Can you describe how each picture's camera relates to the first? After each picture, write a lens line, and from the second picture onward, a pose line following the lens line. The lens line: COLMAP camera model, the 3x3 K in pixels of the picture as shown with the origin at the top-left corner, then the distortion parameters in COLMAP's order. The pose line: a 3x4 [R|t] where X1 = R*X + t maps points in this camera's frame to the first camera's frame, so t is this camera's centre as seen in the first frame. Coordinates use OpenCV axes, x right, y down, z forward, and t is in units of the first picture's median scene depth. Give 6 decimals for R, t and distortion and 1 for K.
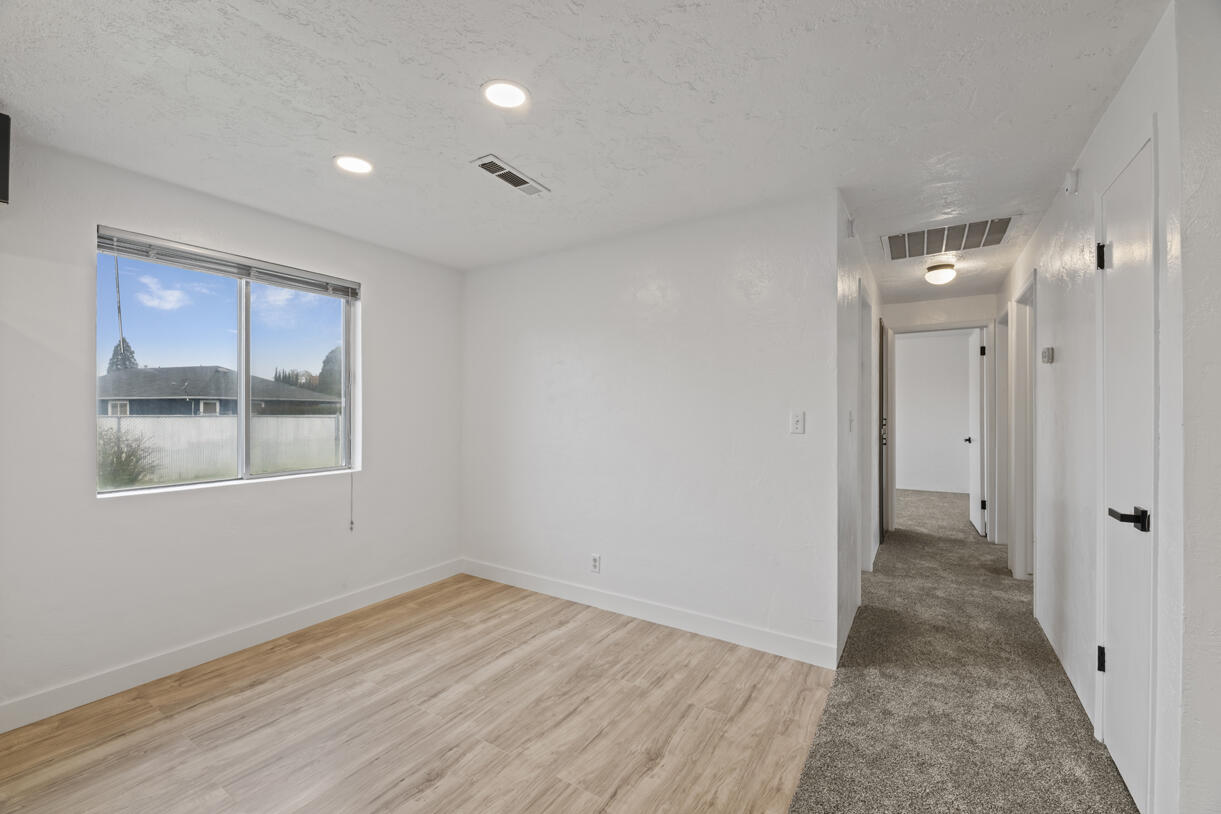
lens RADIAL K [[496.0, 0, 612.9], [0, 496.0, 406.8], [0, 0, 1]] dist [-0.002121, -0.003292]
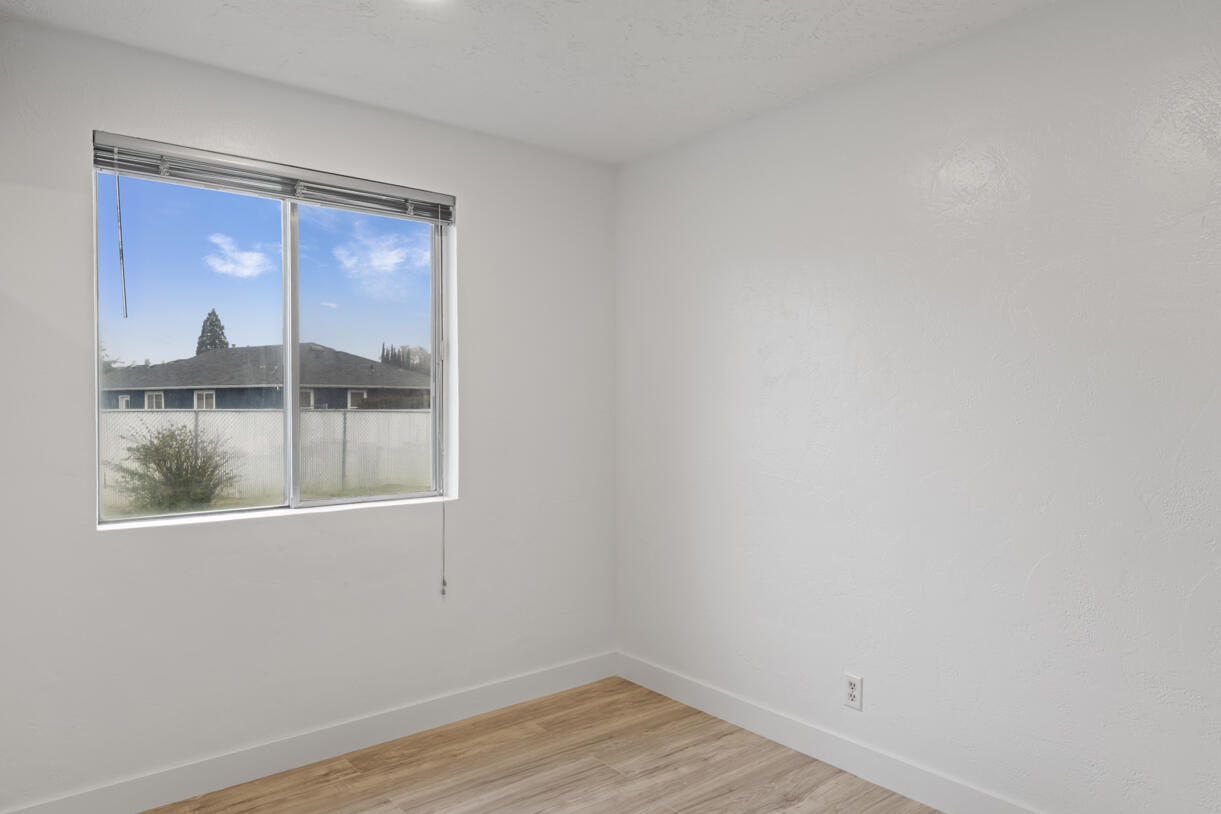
lens RADIAL K [[796.9, 0, 608.8], [0, 796.9, 403.6], [0, 0, 1]] dist [0.004396, 0.001777]
pose [[0.948052, -0.001286, -0.318112, -0.011821], [0.004169, 0.999956, 0.008383, 0.001718], [0.318087, -0.009273, 0.948016, 0.119921]]
